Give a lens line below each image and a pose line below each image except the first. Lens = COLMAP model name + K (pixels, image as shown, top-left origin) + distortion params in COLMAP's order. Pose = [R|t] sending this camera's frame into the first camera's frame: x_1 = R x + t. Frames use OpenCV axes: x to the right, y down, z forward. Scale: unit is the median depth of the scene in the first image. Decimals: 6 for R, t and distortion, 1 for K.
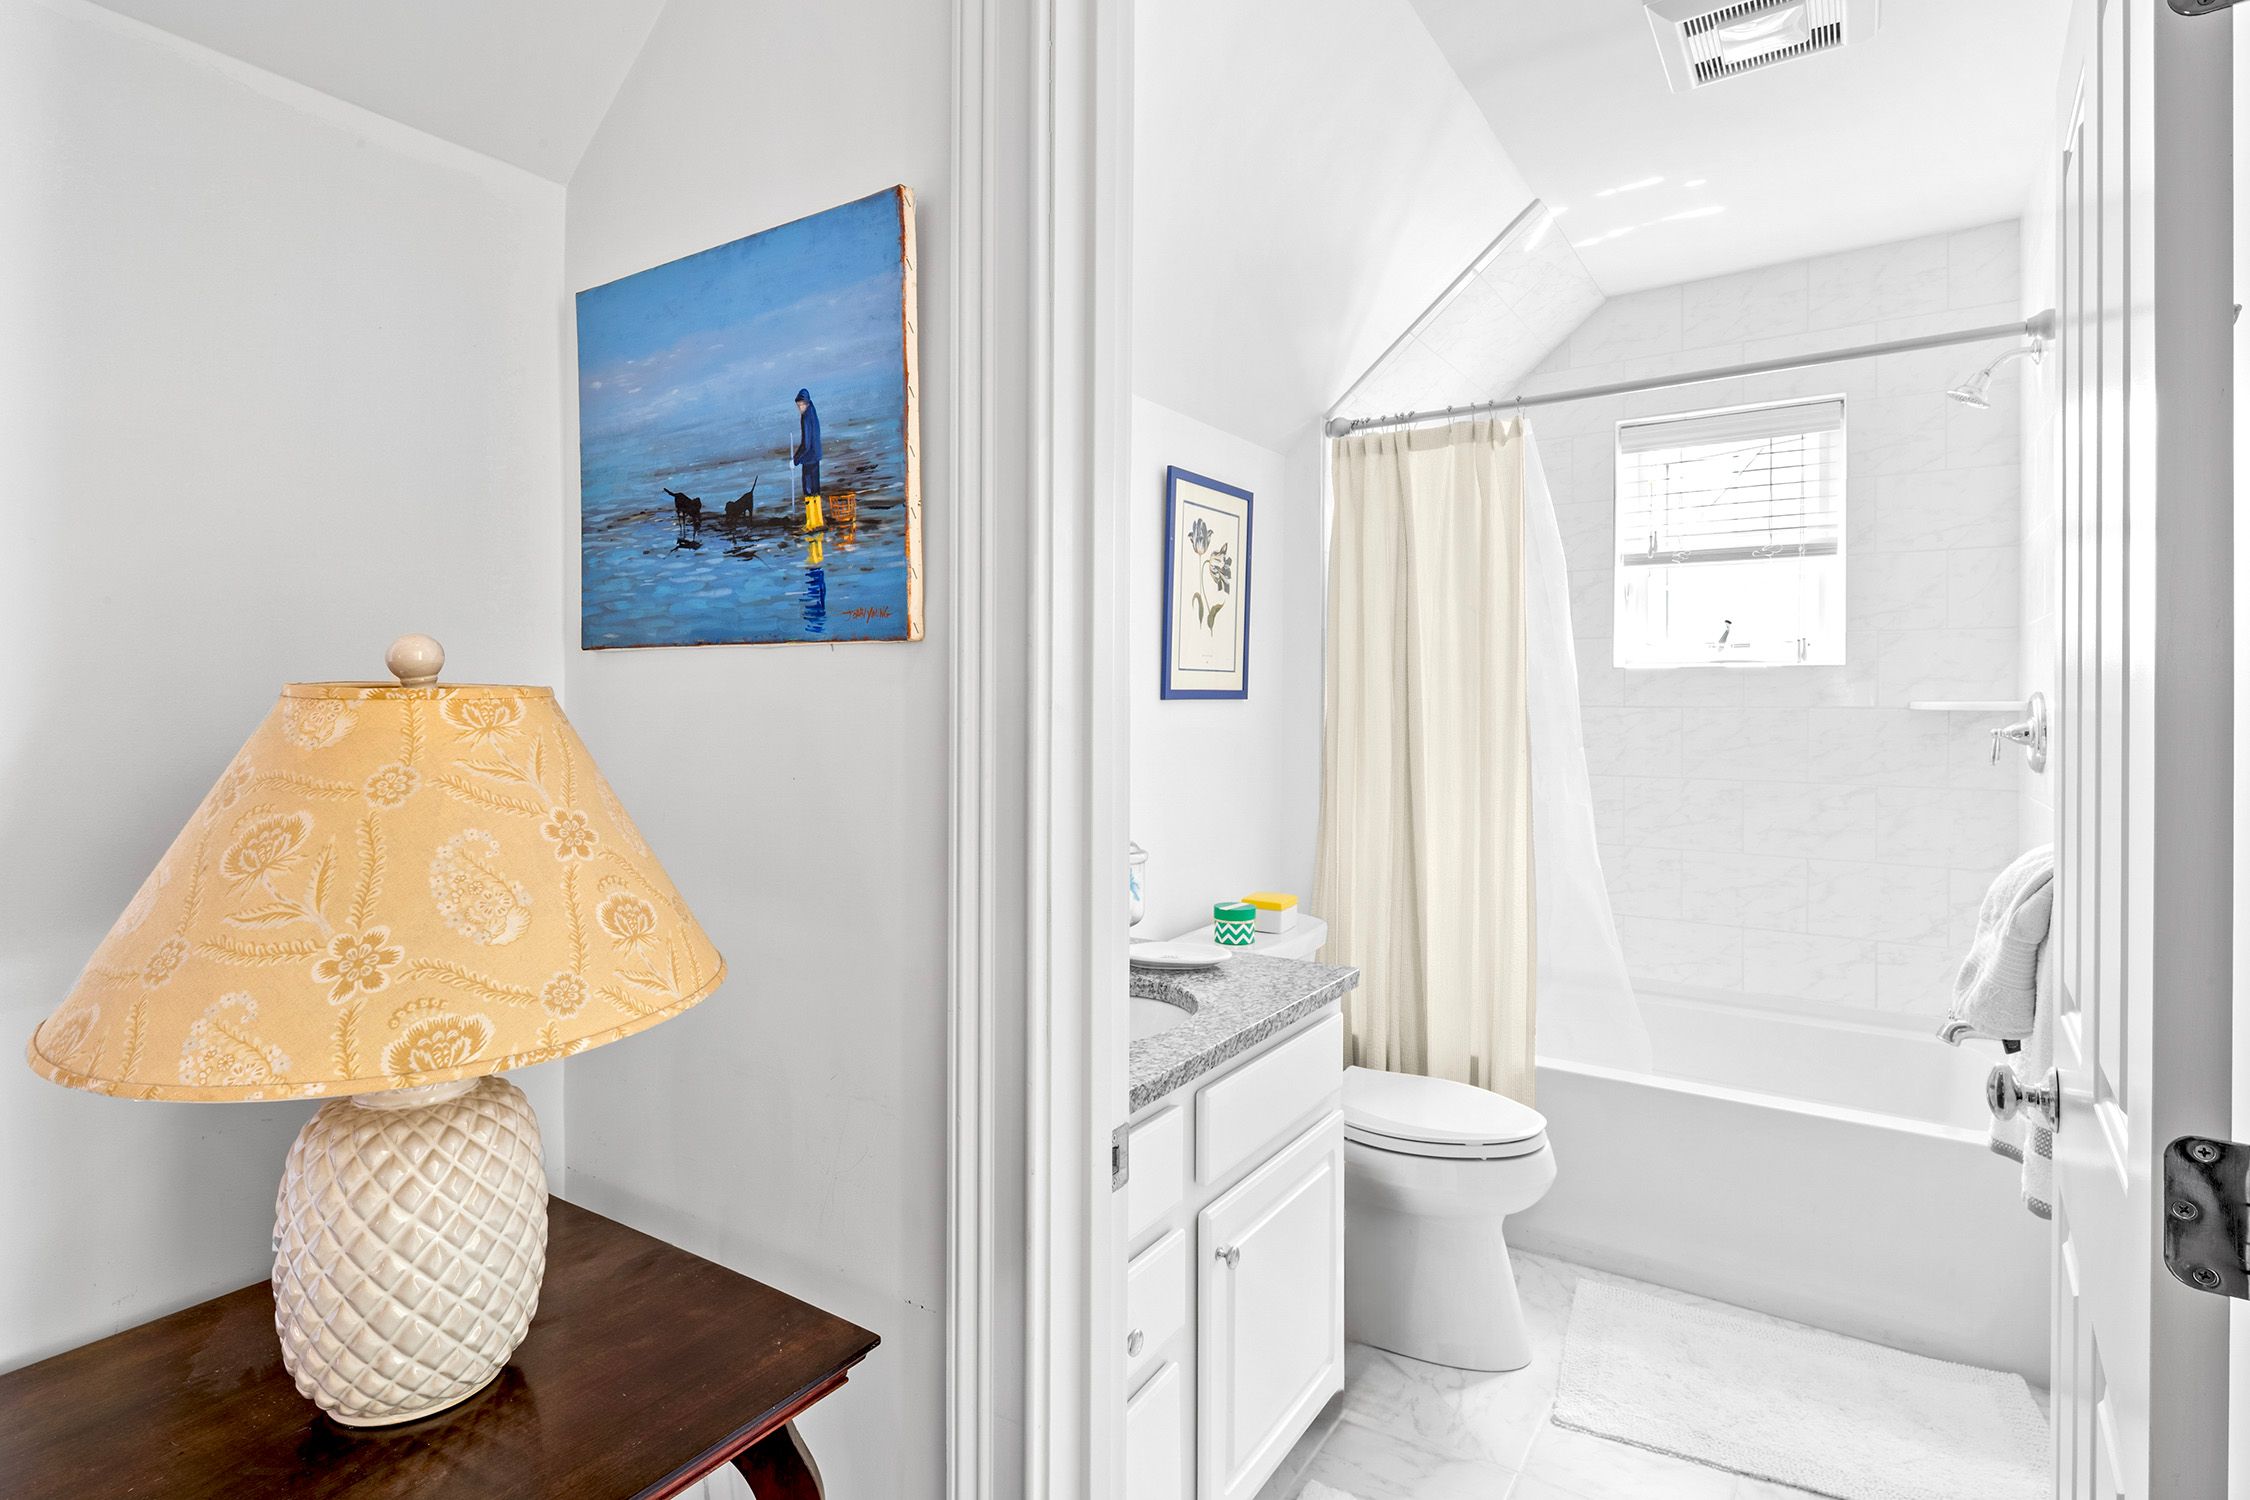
lens RADIAL K [[1146.3, 0, 1126.1], [0, 1146.3, 693.1], [0, 0, 1]] dist [0.000365, 0.000330]
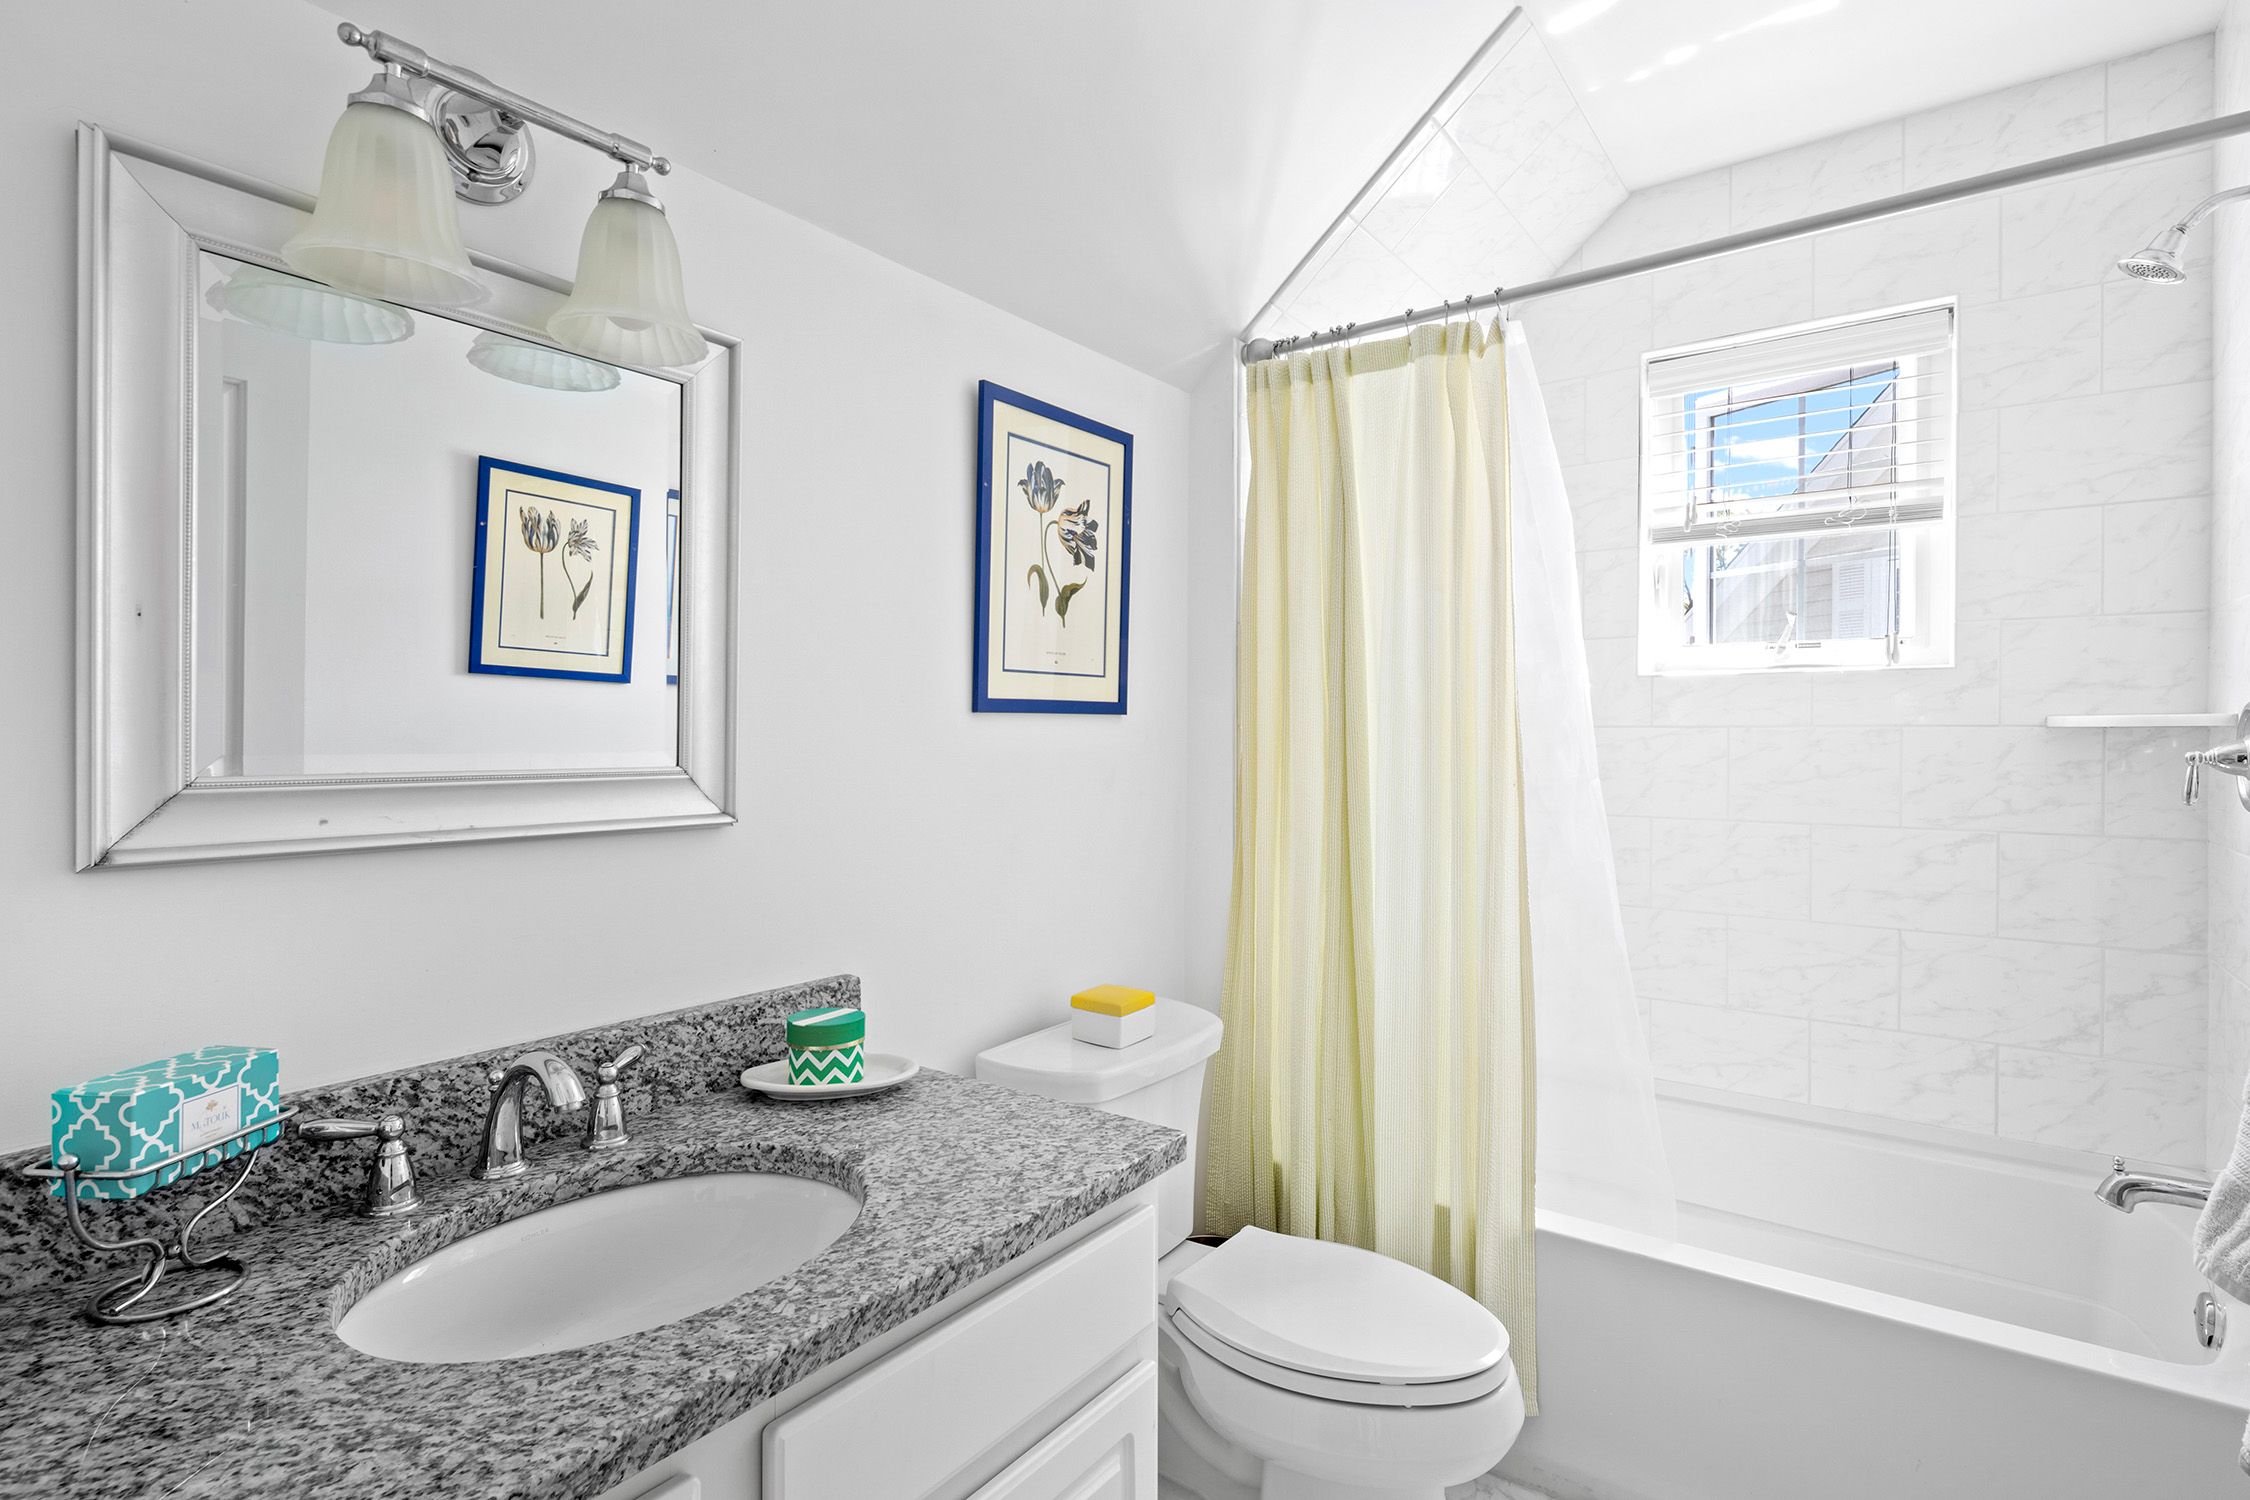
lens RADIAL K [[1126.6, 0, 1132.2], [0, 1126.6, 738.5], [0, 0, 1]] dist [-0.000123, -0.001338]
pose [[0.998989, -0.001723, -0.044928, 0.147083], [0.002183, 0.999946, 0.010207, 0.013746], [0.044908, -0.010295, 0.998938, 0.281450]]
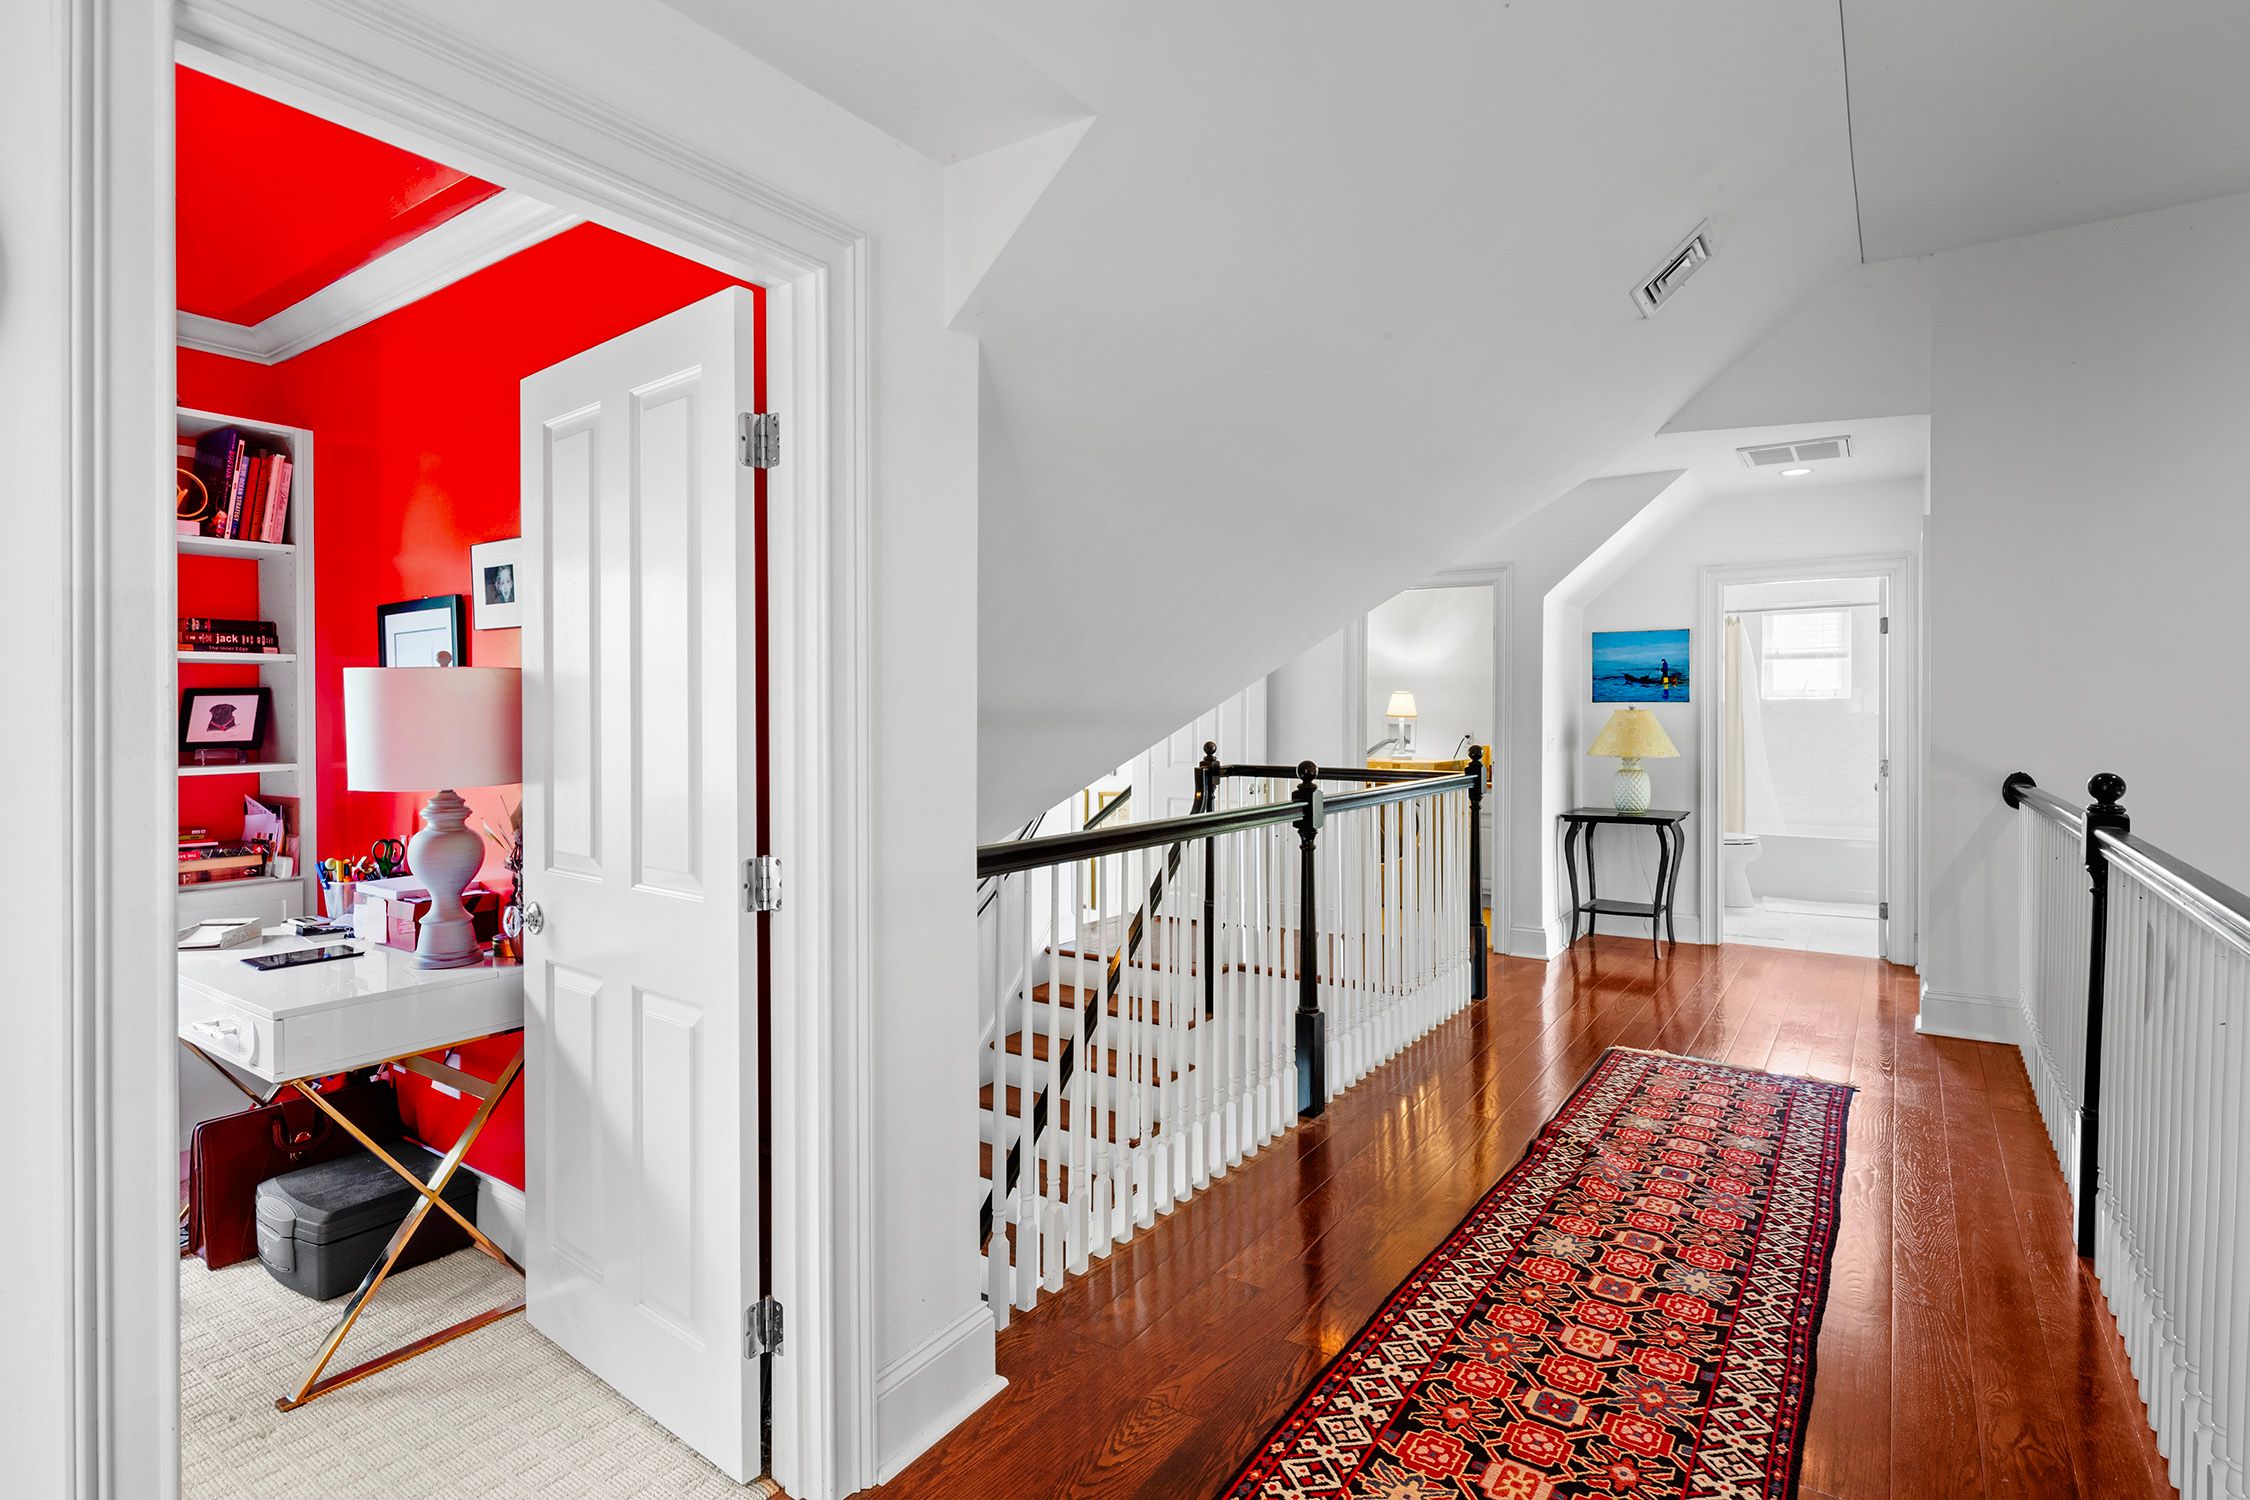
lens RADIAL K [[1120.5, 0, 1128.3], [0, 1120.5, 716.8], [0, 0, 1]] dist [0.000721, 0.000147]
pose [[0.999621, -0.008497, -0.026181, -1.152996], [0.008679, 0.999939, 0.006841, -0.013183], [0.026121, -0.007065, 0.999634, -1.929033]]
